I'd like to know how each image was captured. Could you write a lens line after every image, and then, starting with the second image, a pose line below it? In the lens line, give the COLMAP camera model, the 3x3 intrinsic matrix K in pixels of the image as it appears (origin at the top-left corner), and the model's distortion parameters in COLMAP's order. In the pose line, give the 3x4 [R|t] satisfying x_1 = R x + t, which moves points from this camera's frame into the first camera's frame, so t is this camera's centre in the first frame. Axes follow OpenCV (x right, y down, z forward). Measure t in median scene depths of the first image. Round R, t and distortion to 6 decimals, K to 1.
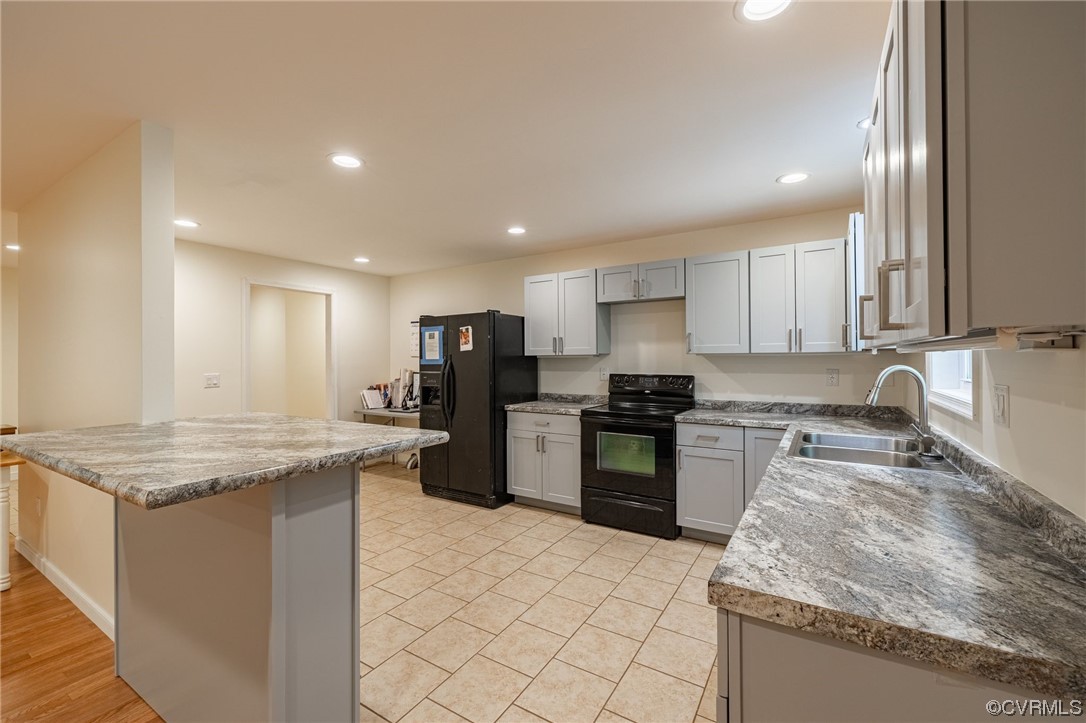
lens RADIAL K [[452.5, 0, 541.0], [0, 452.5, 356.2], [0, 0, 1]] dist [-0.001336, -0.000051]
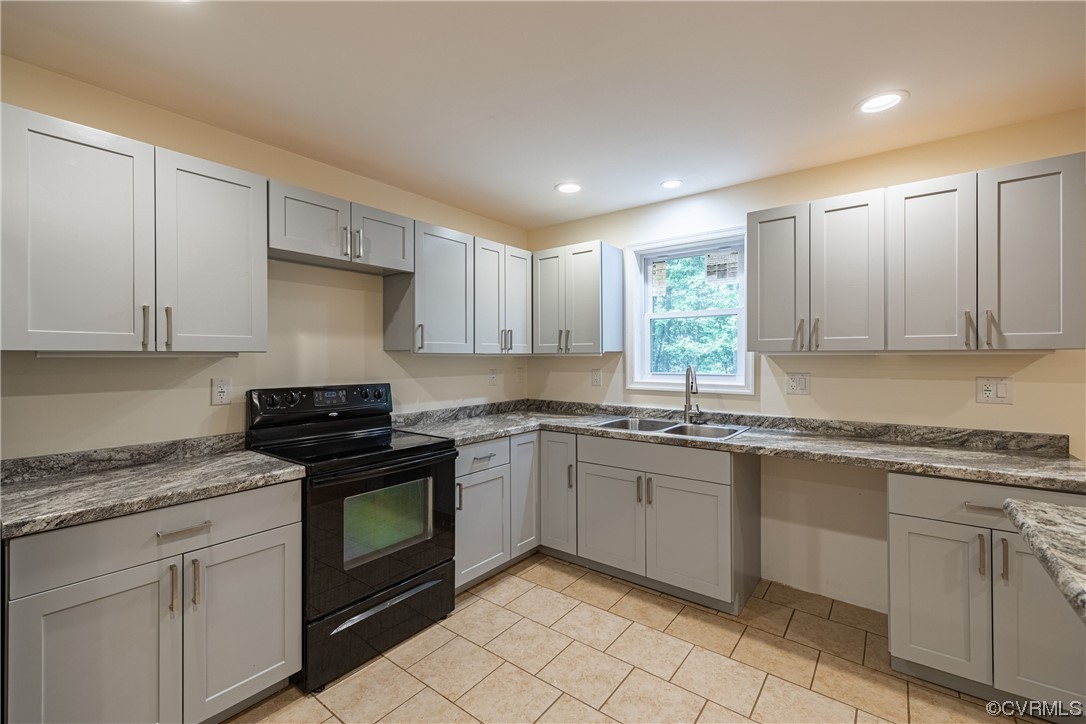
lens RADIAL K [[455.6, 0, 541.5], [0, 455.6, 356.3], [0, 0, 1]] dist [0.001712, 0.000456]
pose [[0.102903, 0.007847, 0.994660, -0.387988], [-0.003151, 0.999966, -0.007563, 0.004545], [-0.994686, -0.002356, 0.102925, 0.732372]]
